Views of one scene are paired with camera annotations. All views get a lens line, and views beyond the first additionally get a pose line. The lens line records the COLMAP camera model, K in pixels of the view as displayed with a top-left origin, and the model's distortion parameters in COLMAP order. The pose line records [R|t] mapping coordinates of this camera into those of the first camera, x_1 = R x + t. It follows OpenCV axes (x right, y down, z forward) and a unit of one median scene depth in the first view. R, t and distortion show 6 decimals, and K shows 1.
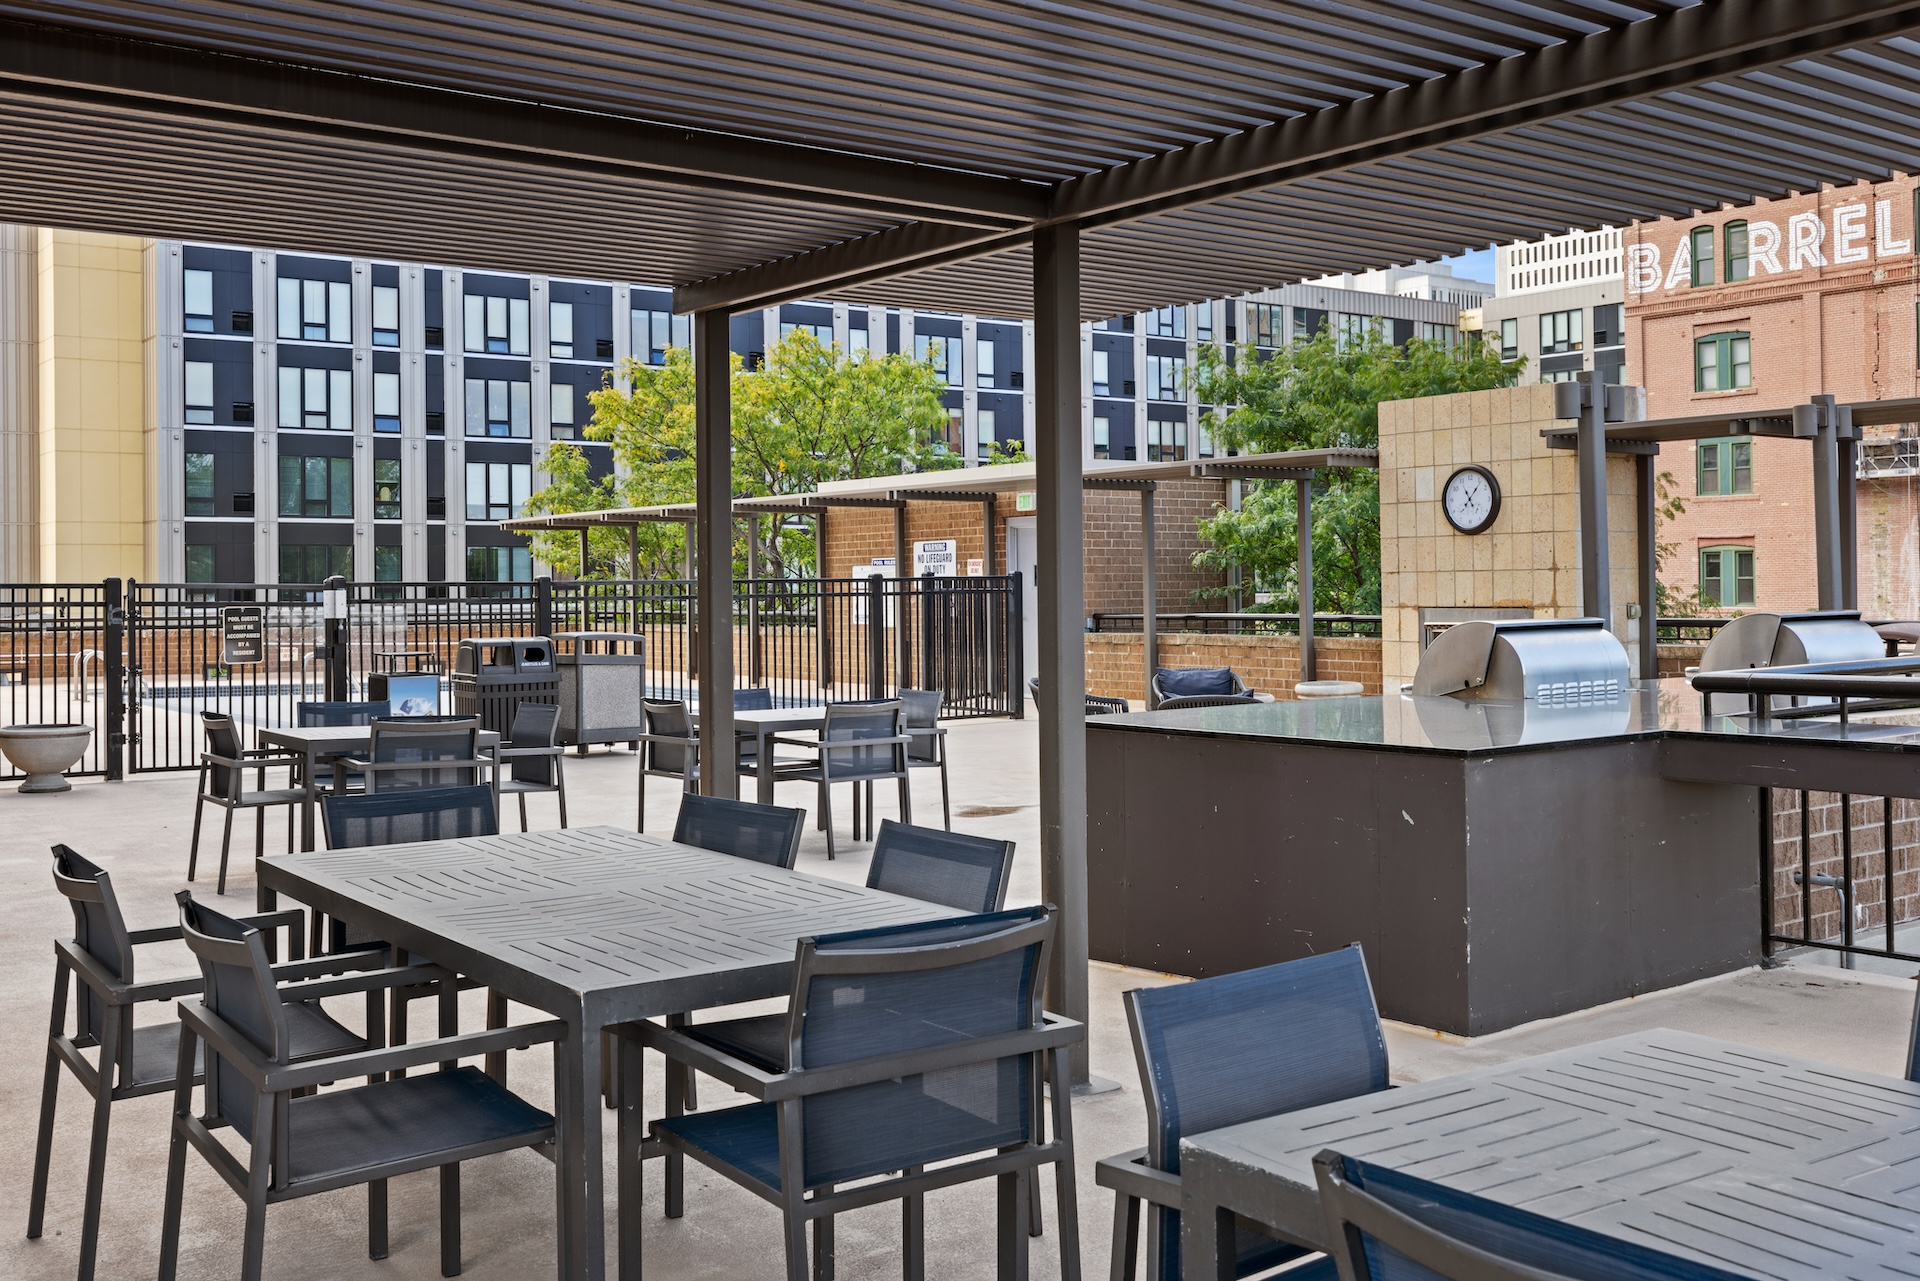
lens RADIAL K [[1927.4, 0, 960.4], [0, 1927.4, 631.7], [0, 0, 1]] dist [0.000174, 0.000000]
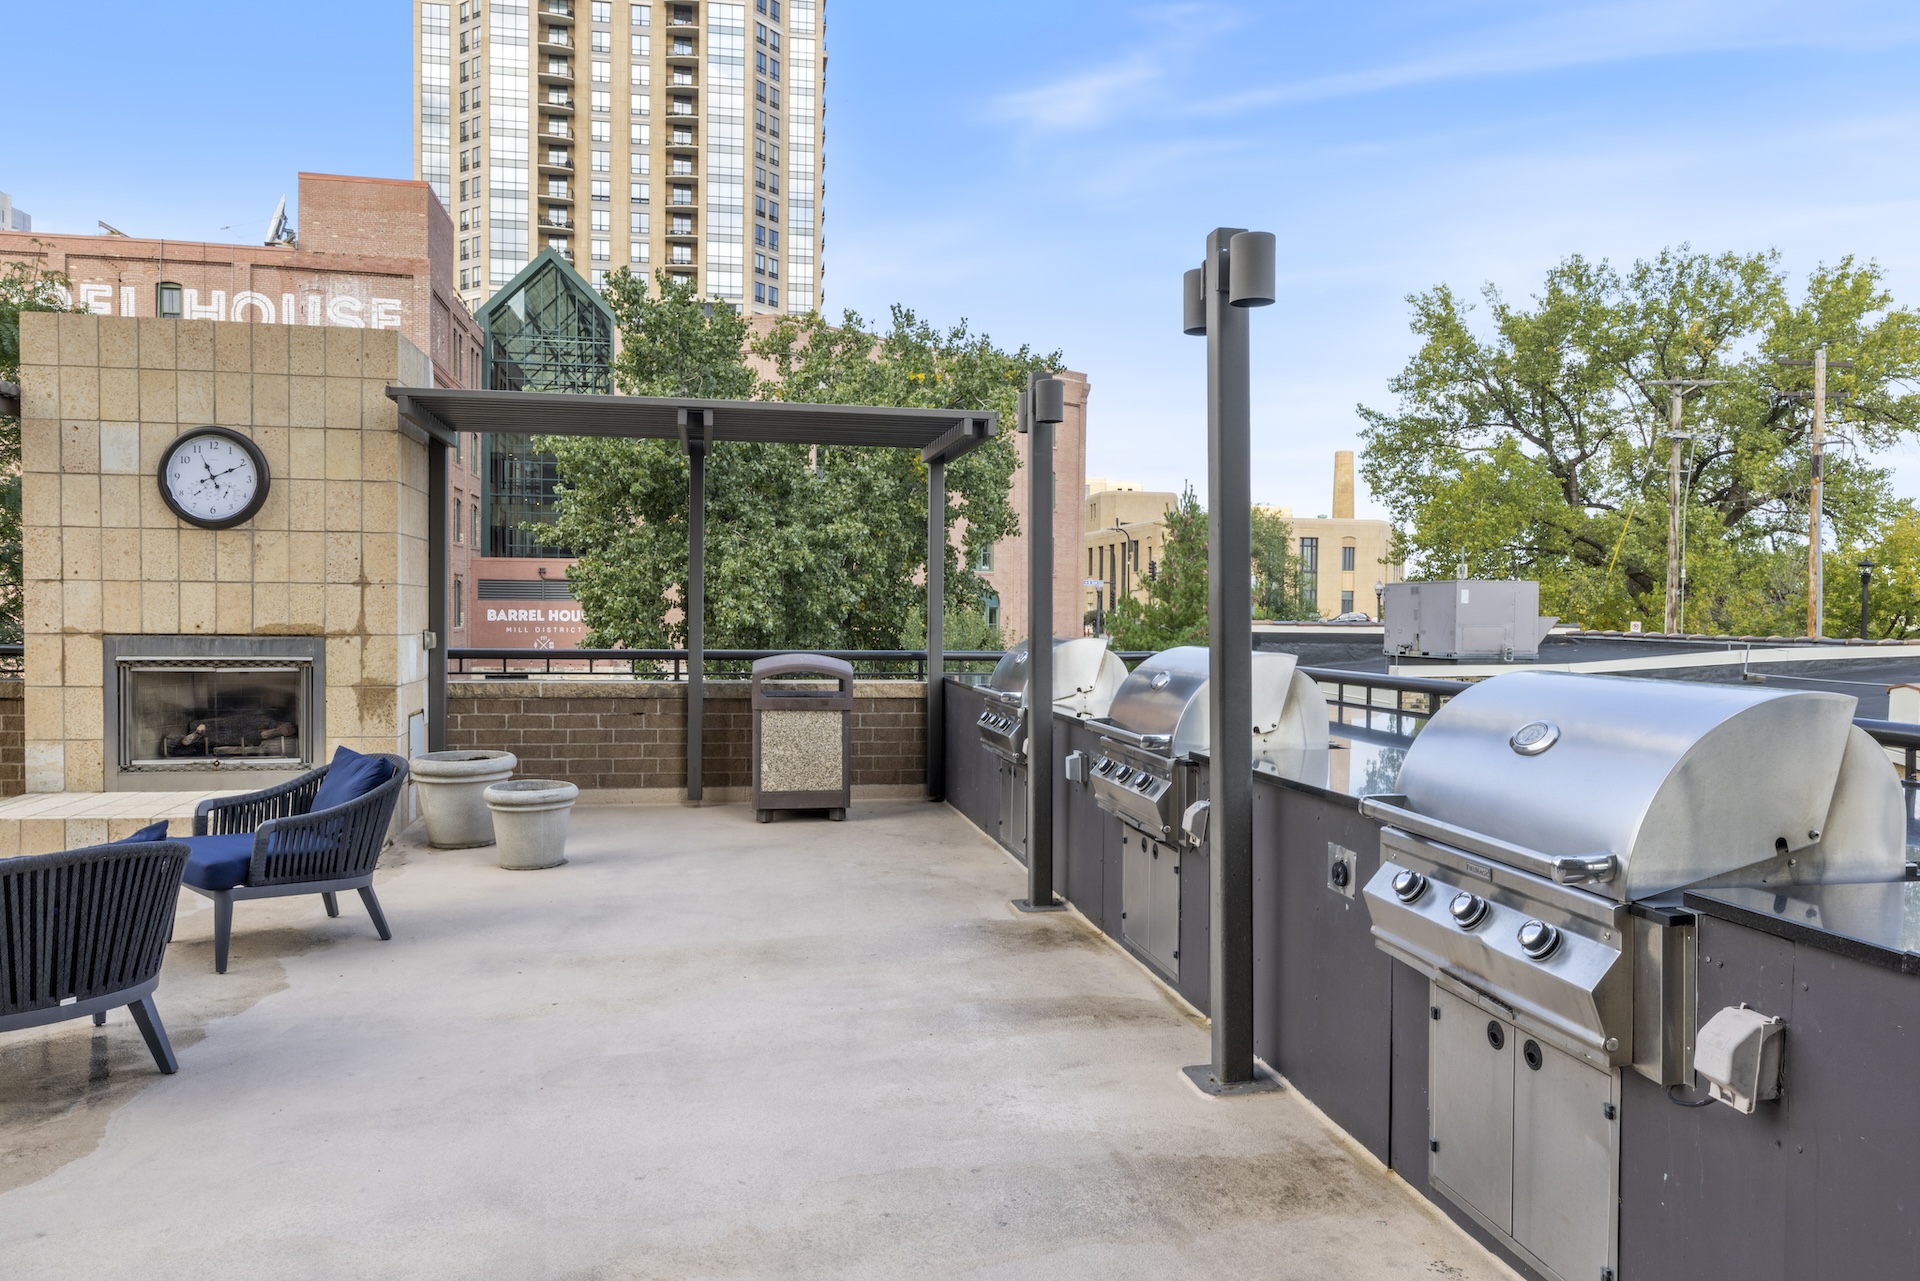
lens RADIAL K [[1275.8, 0, 961.2], [0, 1275.8, 635.4], [0, 0, 1]] dist [0.000768, 0.001128]
pose [[0.430446, 0.000823, 0.902616, -0.031088], [0.004957, 0.999982, -0.003276, -0.009458], [-0.902603, 0.005884, 0.430434, 0.560384]]
